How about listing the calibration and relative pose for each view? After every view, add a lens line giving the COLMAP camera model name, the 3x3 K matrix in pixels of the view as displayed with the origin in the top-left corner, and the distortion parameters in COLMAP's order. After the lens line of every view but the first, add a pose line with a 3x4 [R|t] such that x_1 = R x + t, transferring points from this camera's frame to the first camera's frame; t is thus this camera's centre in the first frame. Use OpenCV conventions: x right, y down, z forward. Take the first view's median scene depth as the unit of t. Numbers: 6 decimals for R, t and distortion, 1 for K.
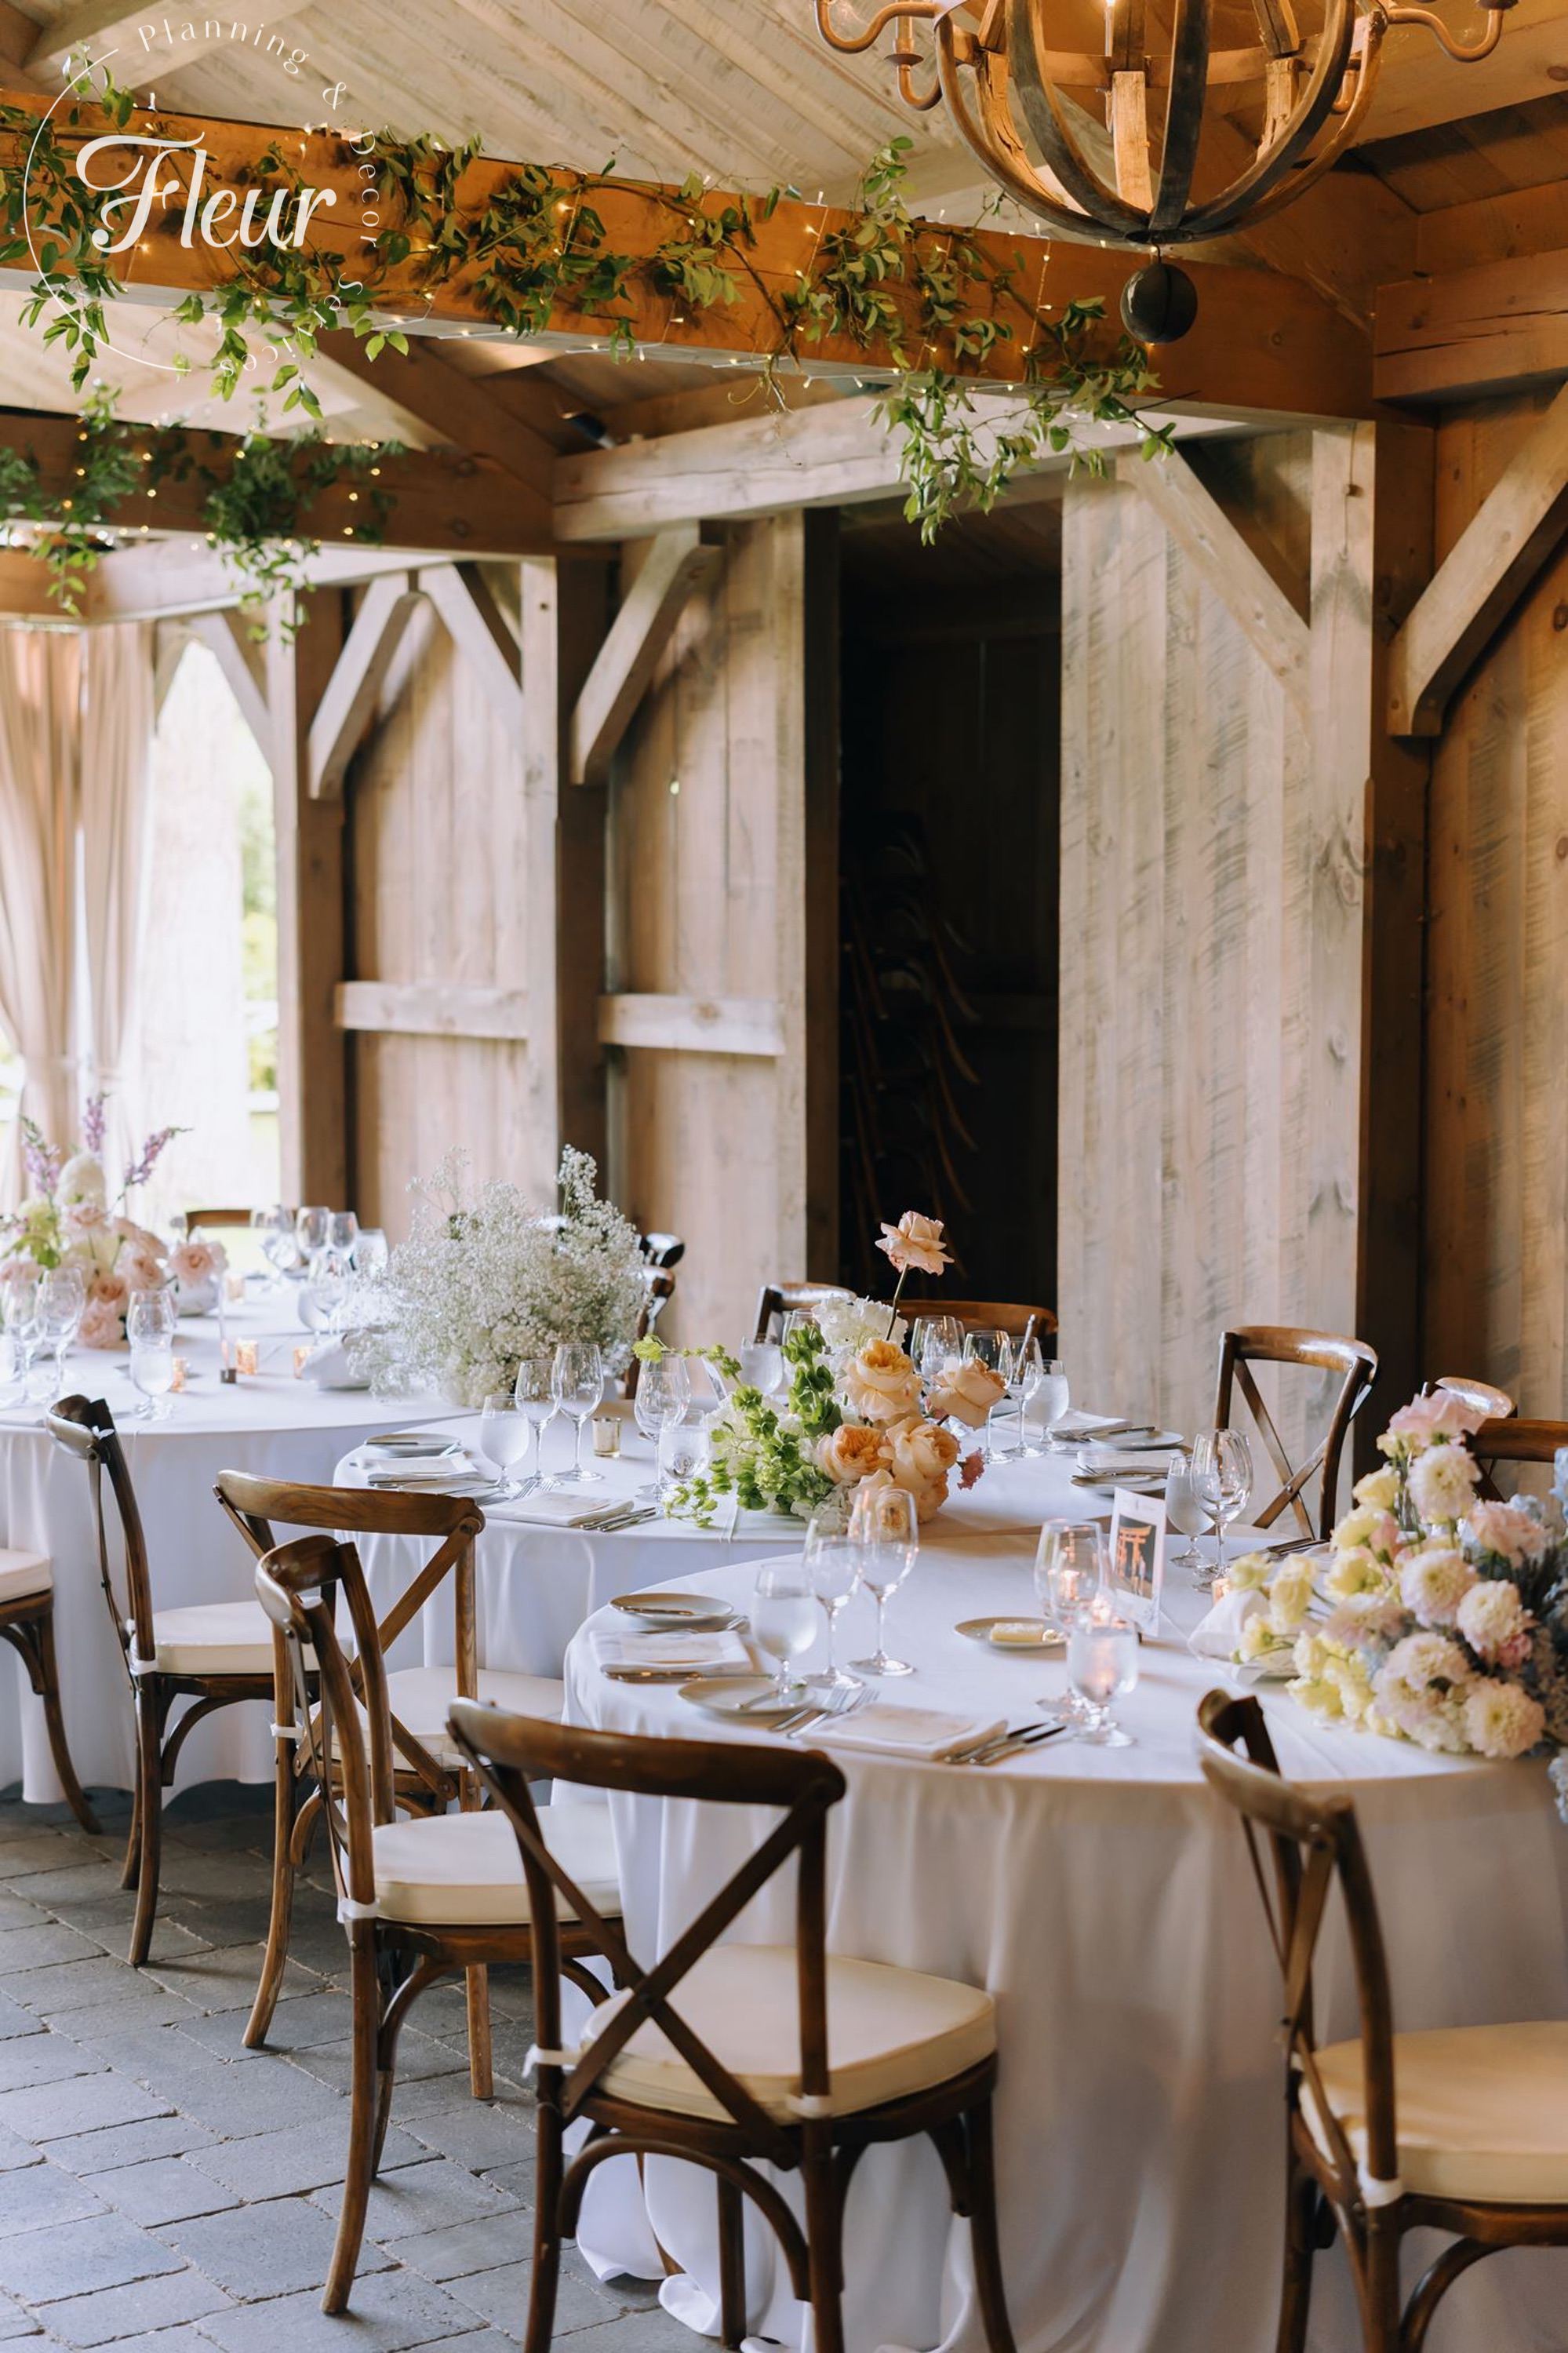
lens RADIAL K [[3471.3, 0, 784.0], [0, 3471.3, 1176.5], [0, 0, 1]] dist [0.009870, 0.010711]
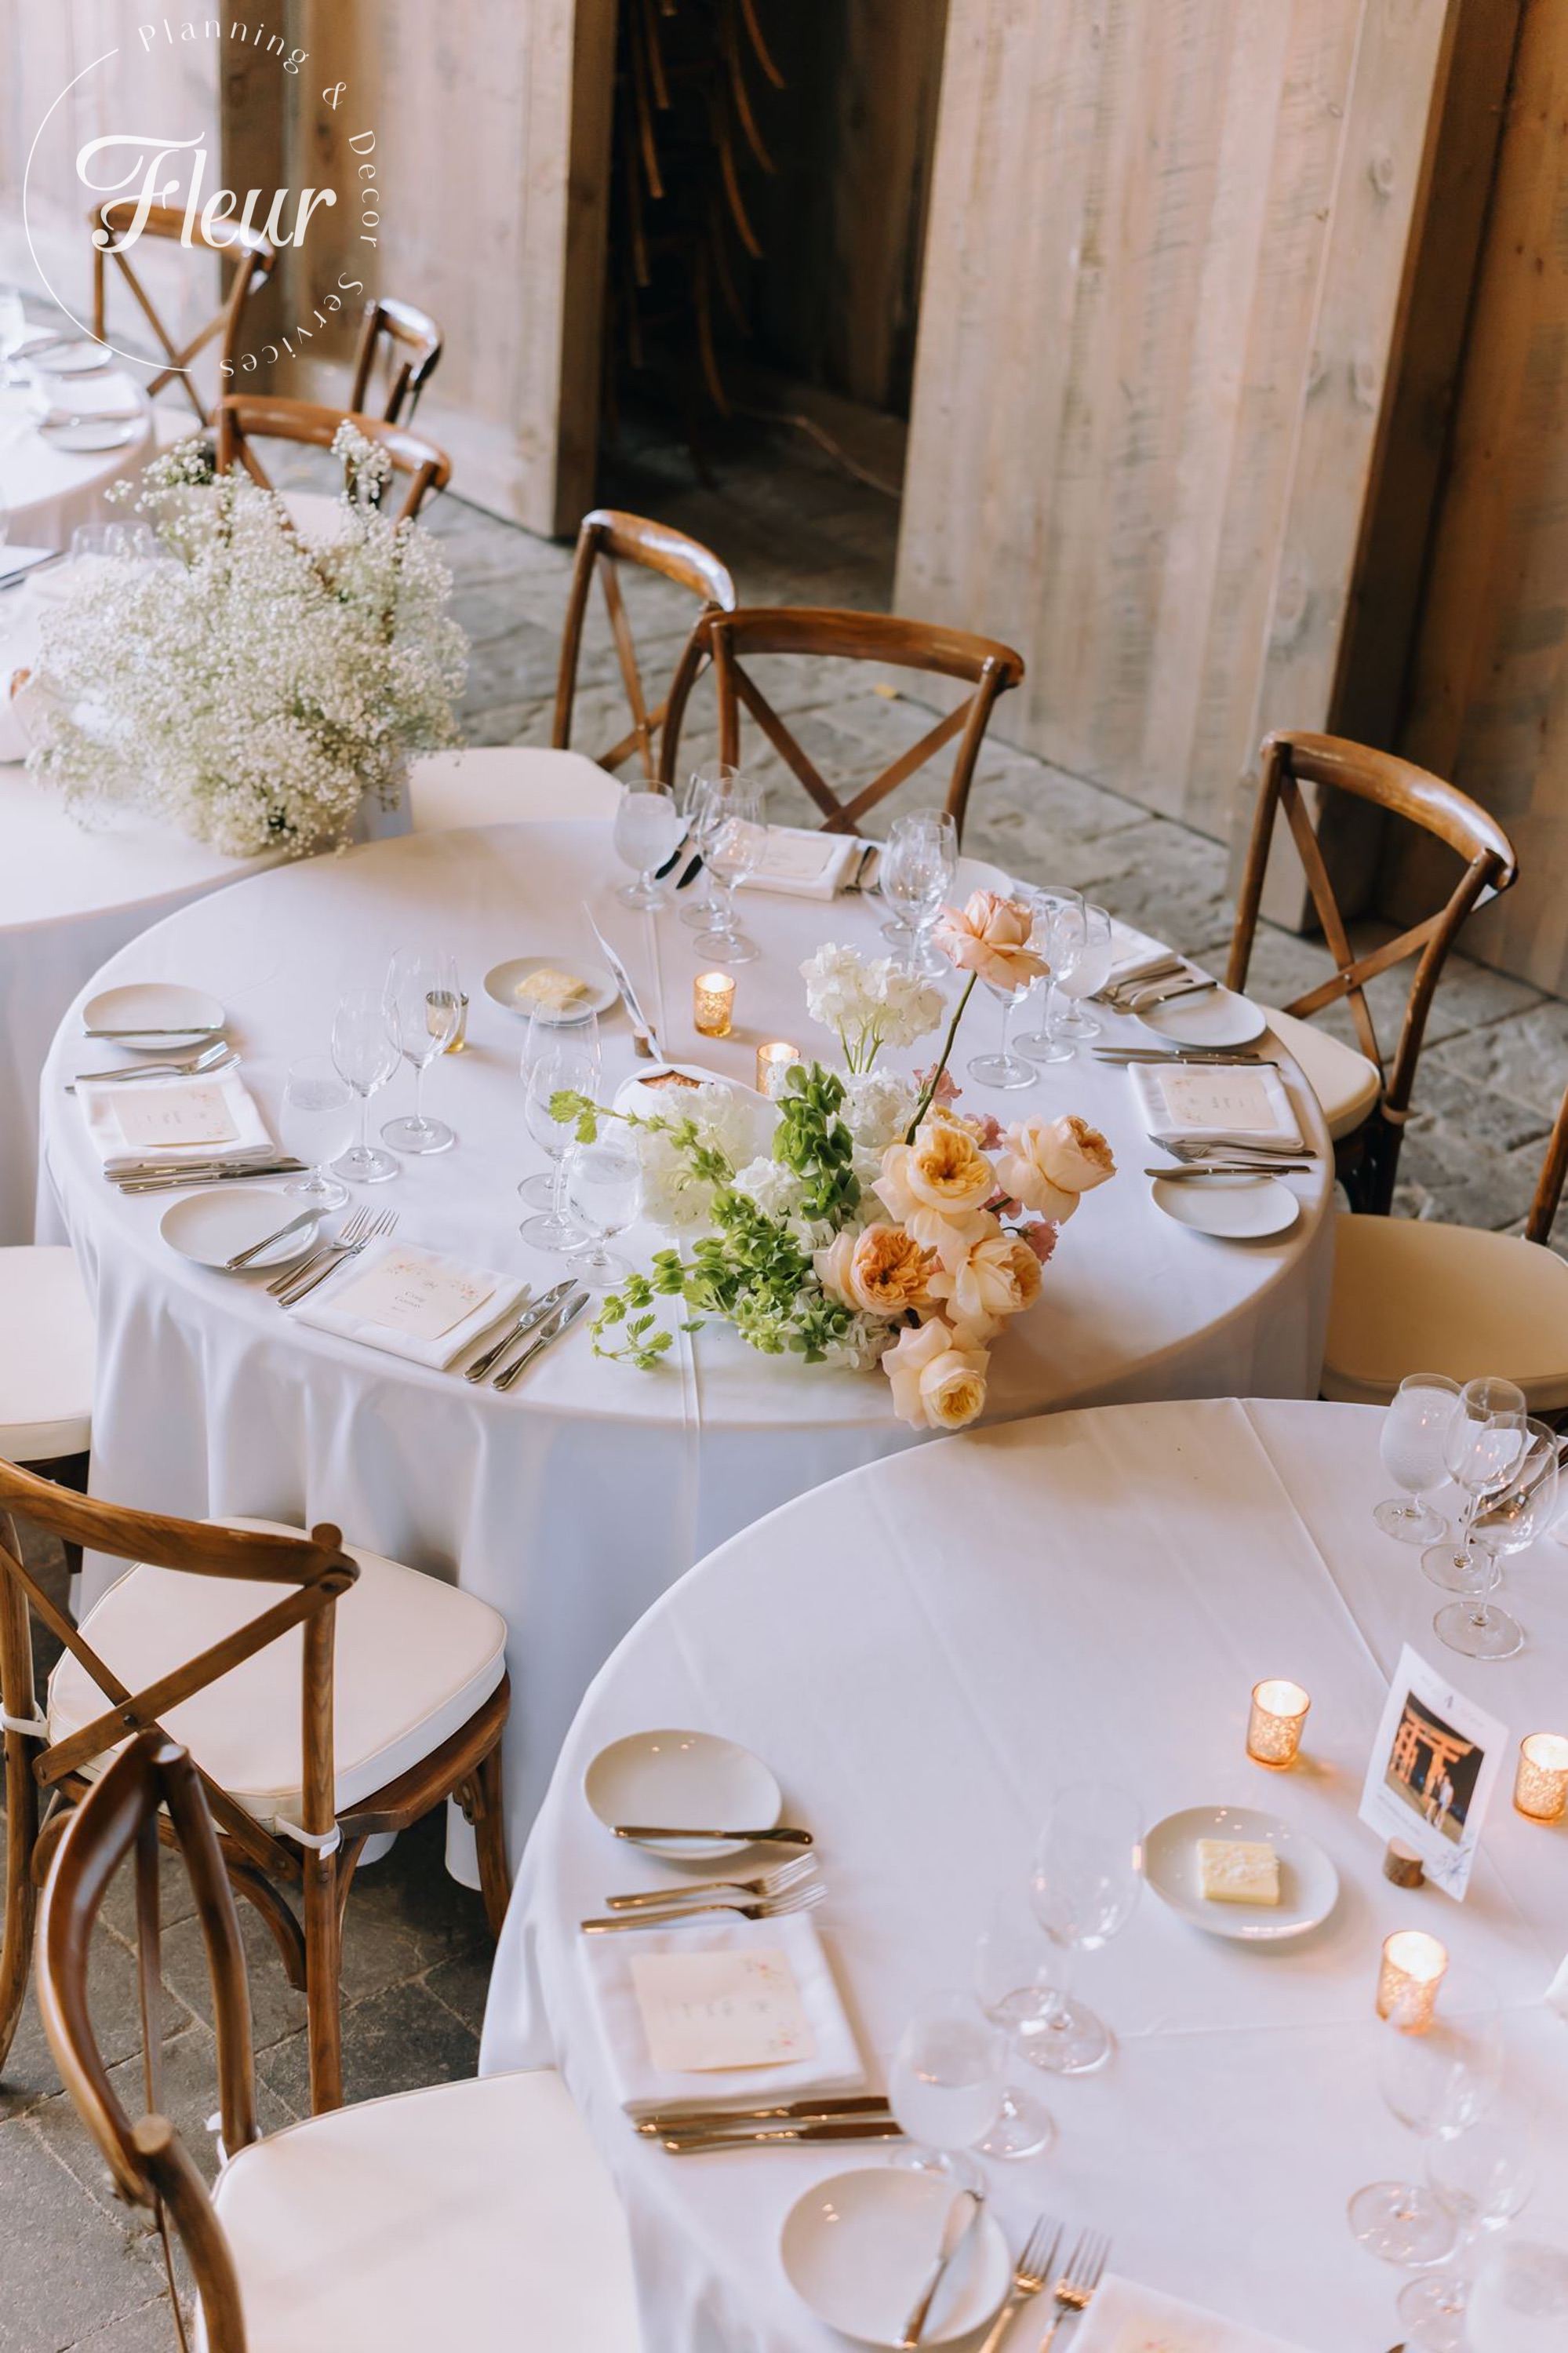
lens RADIAL K [[3471.3, 0, 784.0], [0, 3471.3, 1176.5], [0, 0, 1]] dist [0.009870, 0.010711]
pose [[0.990968, 0.012164, 0.133543, -0.050617], [-0.066181, 0.910505, 0.408167, -0.119077], [-0.116626, -0.413318, 0.903087, 0.246526]]
